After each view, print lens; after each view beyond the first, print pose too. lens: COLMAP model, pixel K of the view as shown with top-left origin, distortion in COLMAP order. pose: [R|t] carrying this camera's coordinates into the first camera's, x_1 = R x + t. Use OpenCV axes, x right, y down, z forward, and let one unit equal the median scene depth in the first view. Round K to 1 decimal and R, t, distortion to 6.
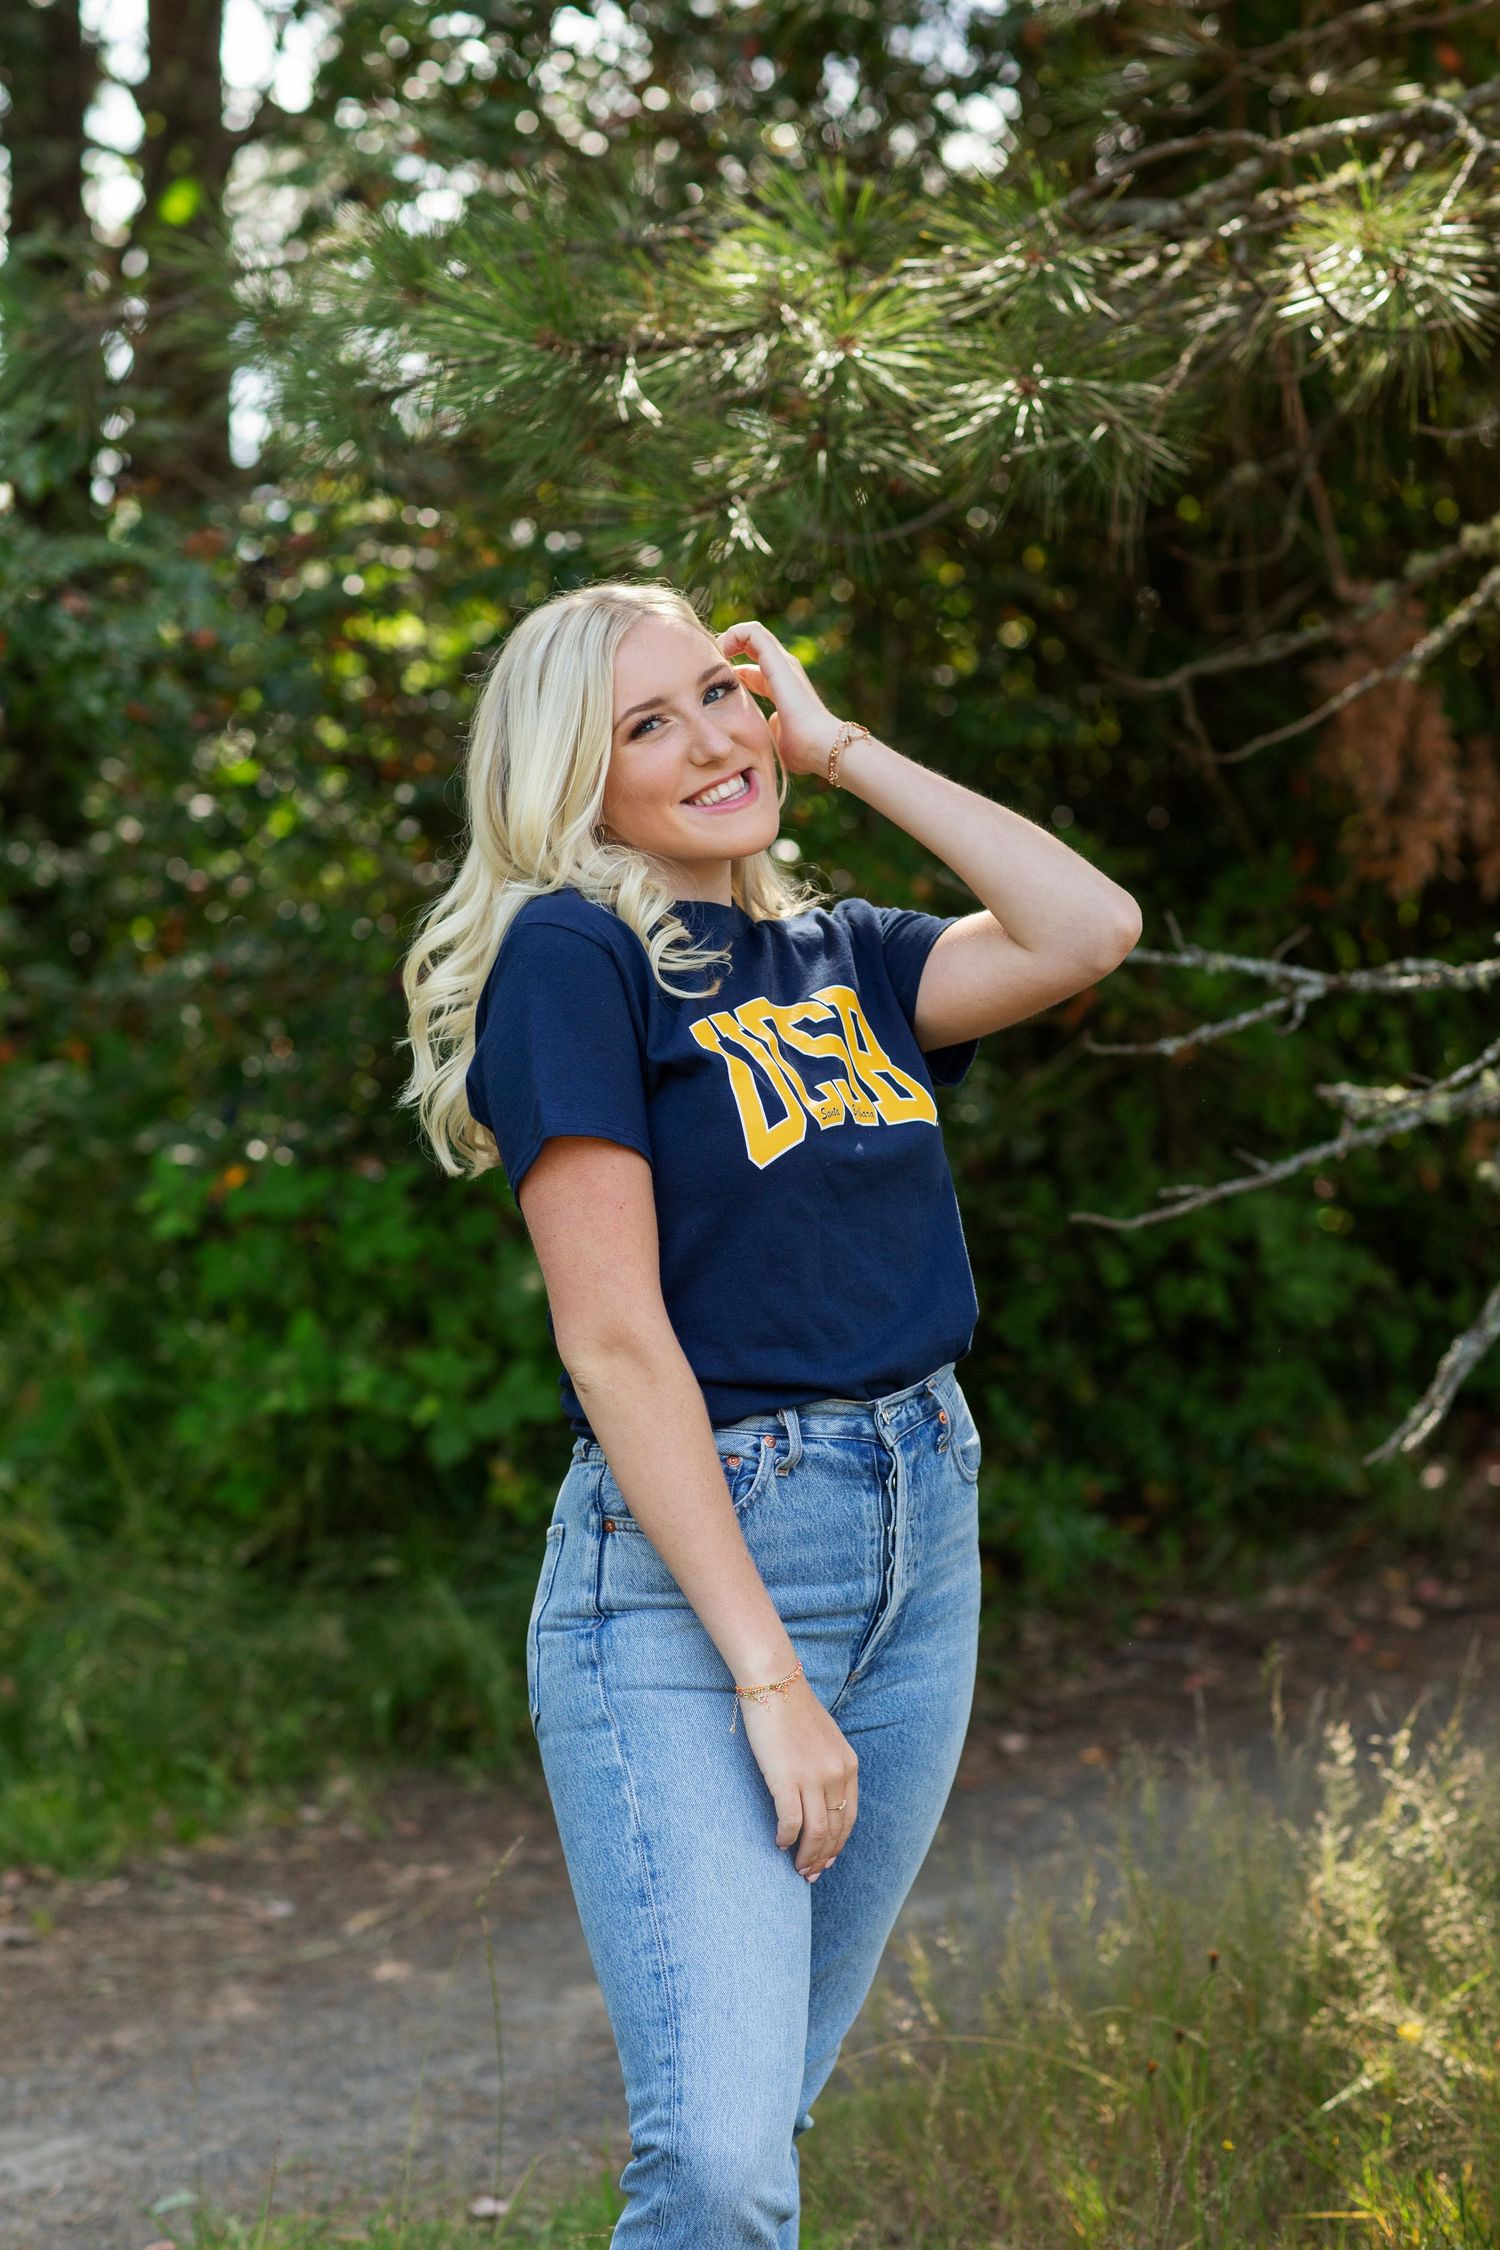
lens RADIAL K [[5540.7, 0, 750.0], [0, 5540.7, 1125.0], [0, 0, 1]] dist [-0.062122, -0.403553]
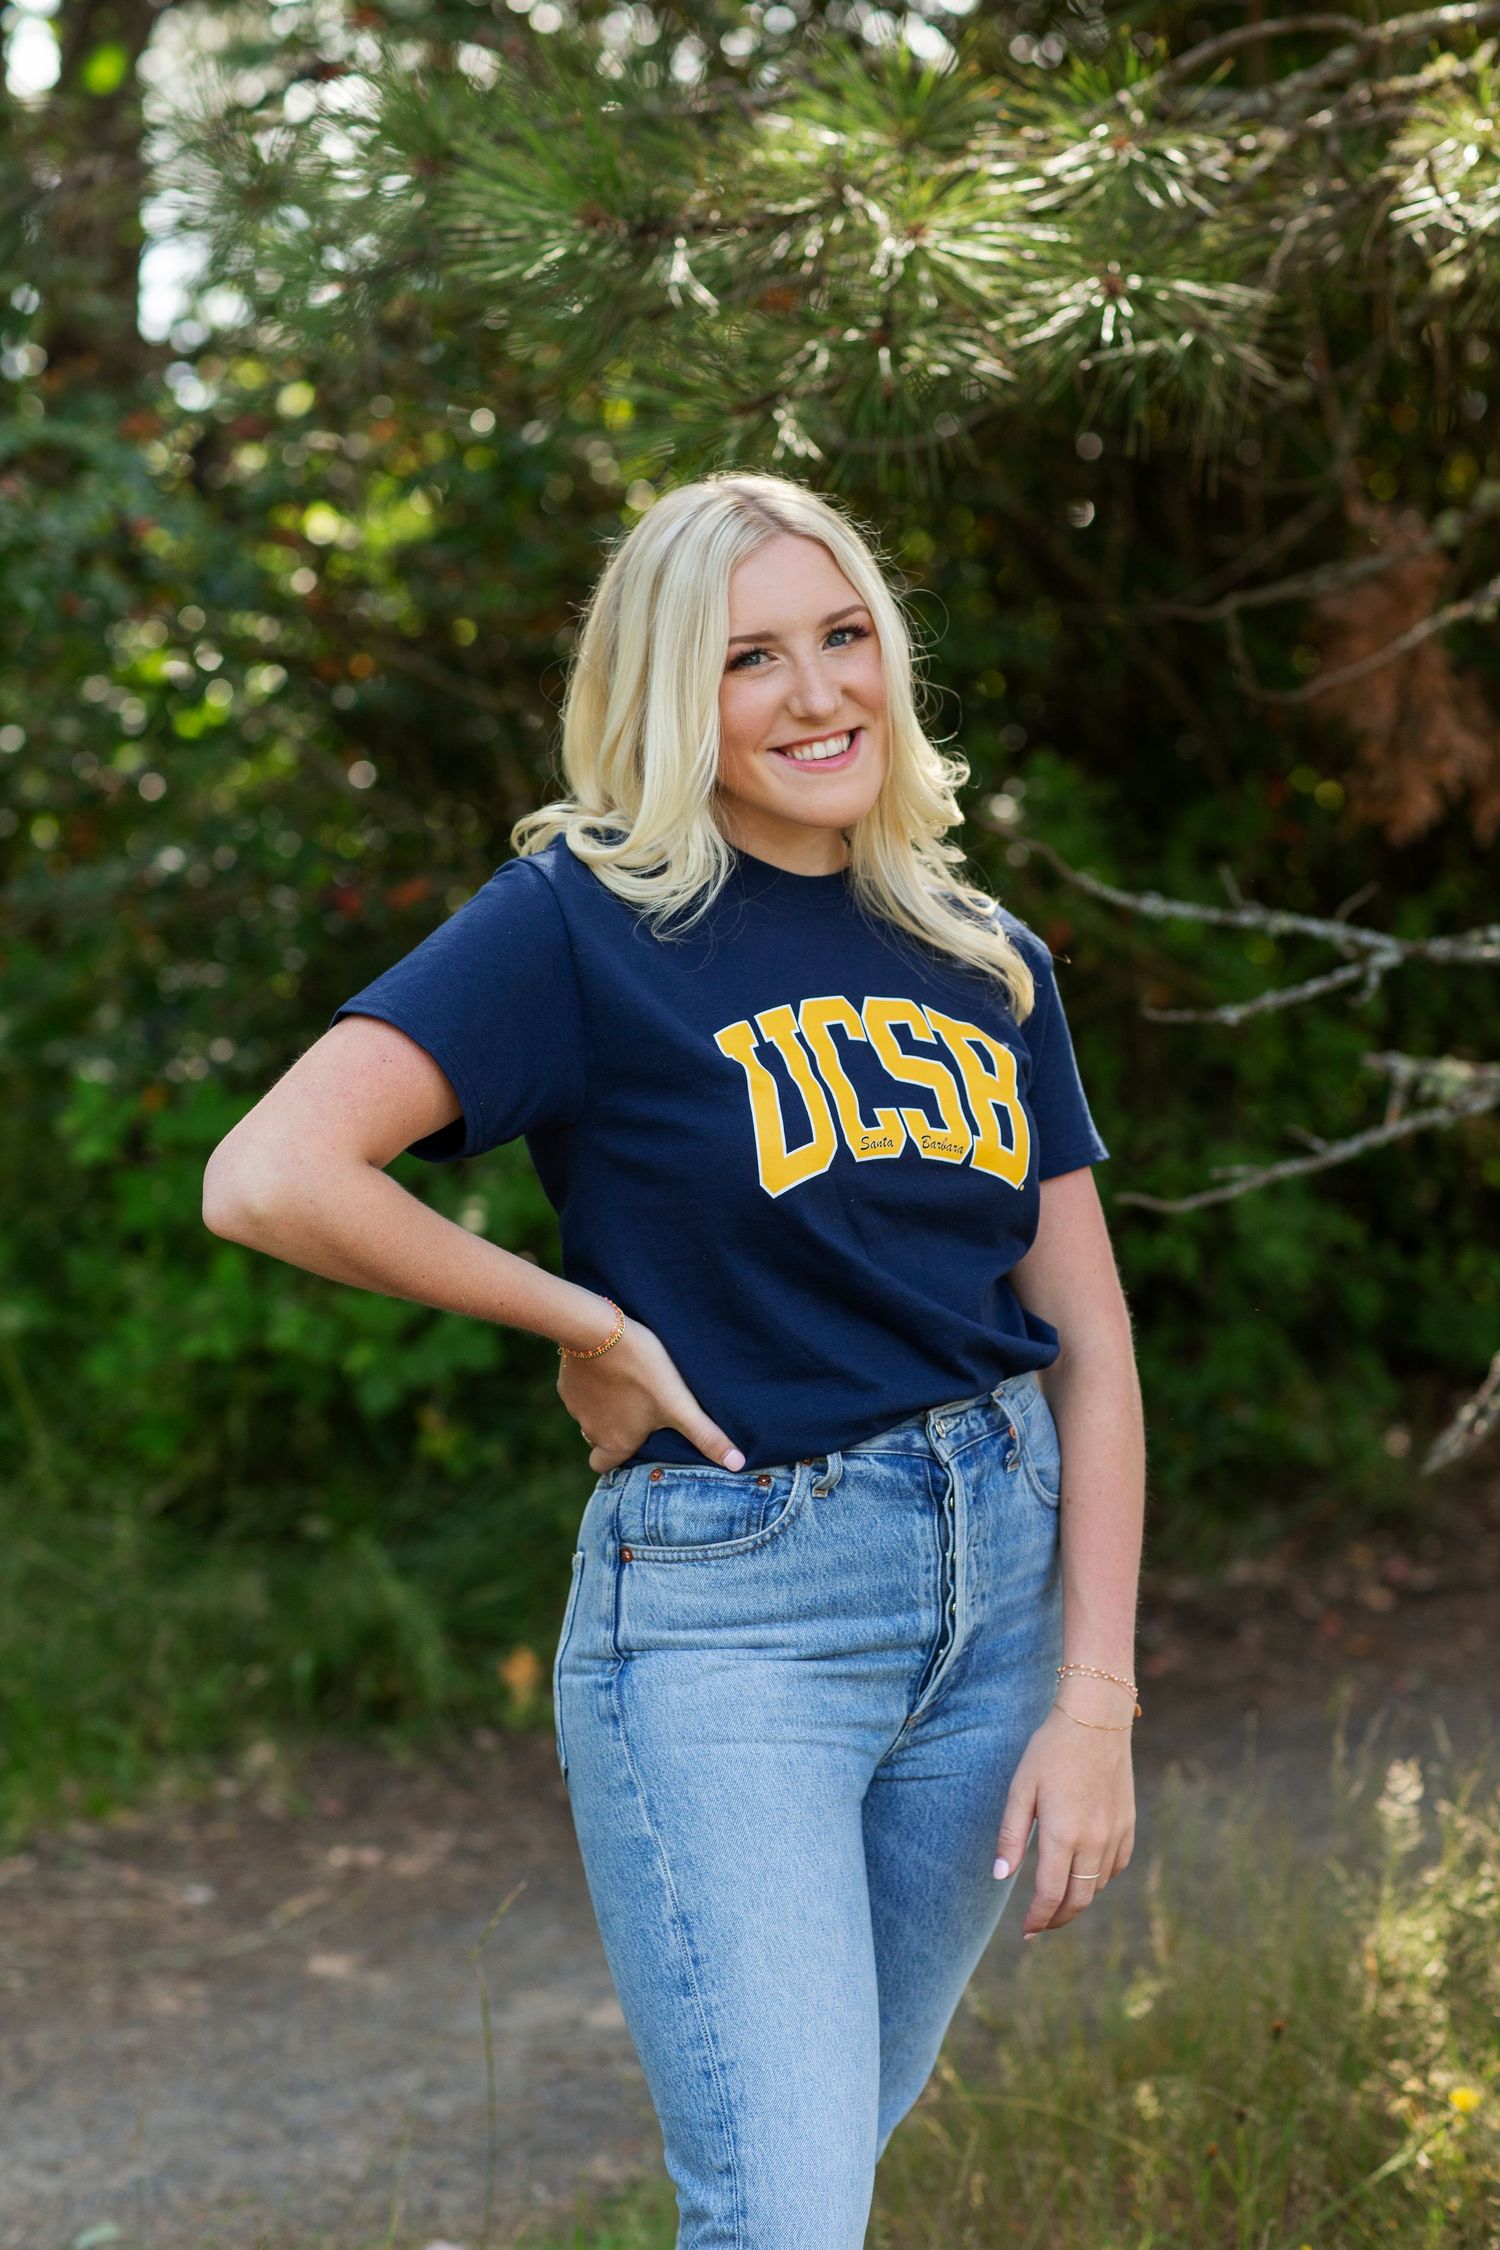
lens RADIAL K [[5494.7, 0, 750.0], [0, 5494.7, 1125.0], [0, 0, 1]] dist [-0.085762, -0.292727]
pose [[0.999117, 0.029356, 0.030058, -0.029788], [-0.029938, 0.999369, 0.019121, -0.010799], [-0.029478, -0.020004, 0.999365, 0.095241]]
